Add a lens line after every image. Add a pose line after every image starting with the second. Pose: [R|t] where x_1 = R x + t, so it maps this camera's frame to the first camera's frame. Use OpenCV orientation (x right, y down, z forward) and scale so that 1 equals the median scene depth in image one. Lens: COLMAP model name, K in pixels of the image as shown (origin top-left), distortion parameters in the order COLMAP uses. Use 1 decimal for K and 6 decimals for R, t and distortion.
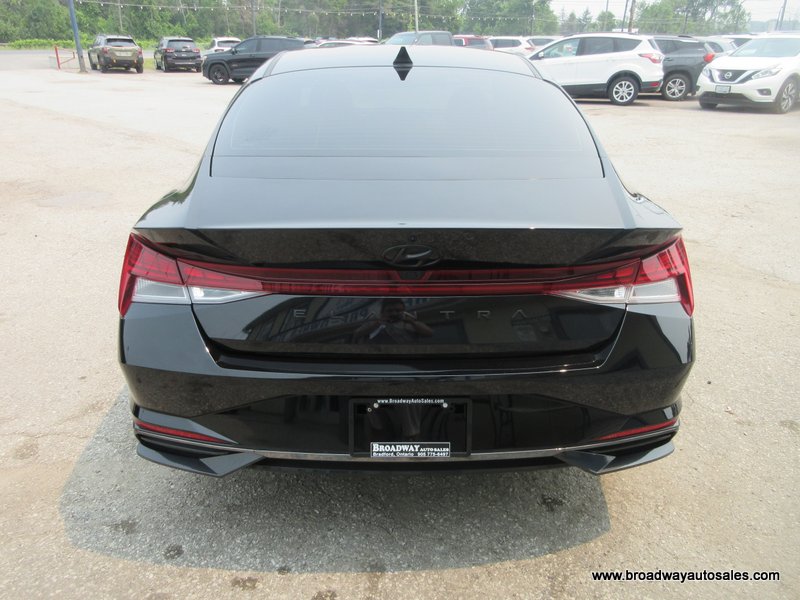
lens RADIAL K [[601.5, 0, 399.4], [0, 601.5, 298.5], [0, 0, 1]] dist [0.015742, -0.000600]
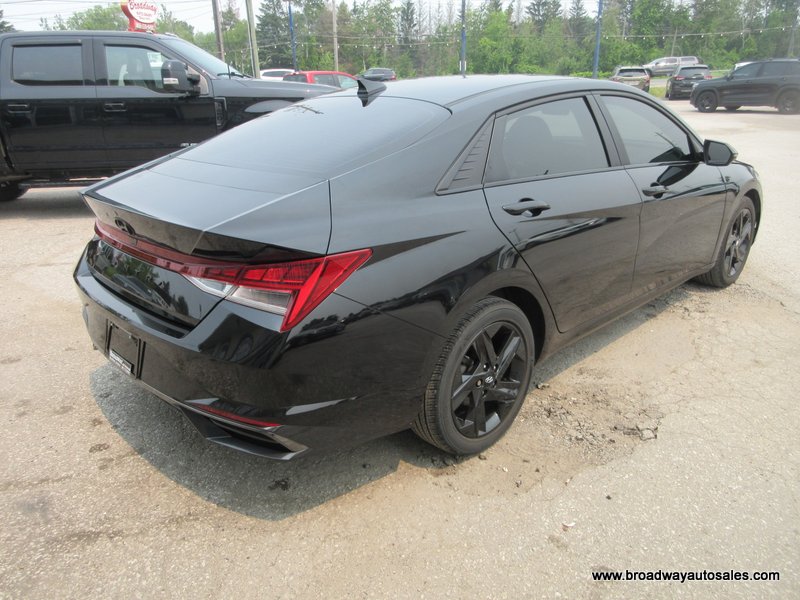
lens RADIAL K [[601.5, 0, 398.7], [0, 601.5, 297.5], [0, 0, 1]] dist [0.015742, -0.000600]
pose [[0.684521, 0.226405, -0.692944, 0.945540], [-0.255640, 0.964738, 0.062676, -0.101849], [0.682700, 0.134241, 0.718262, 0.267773]]
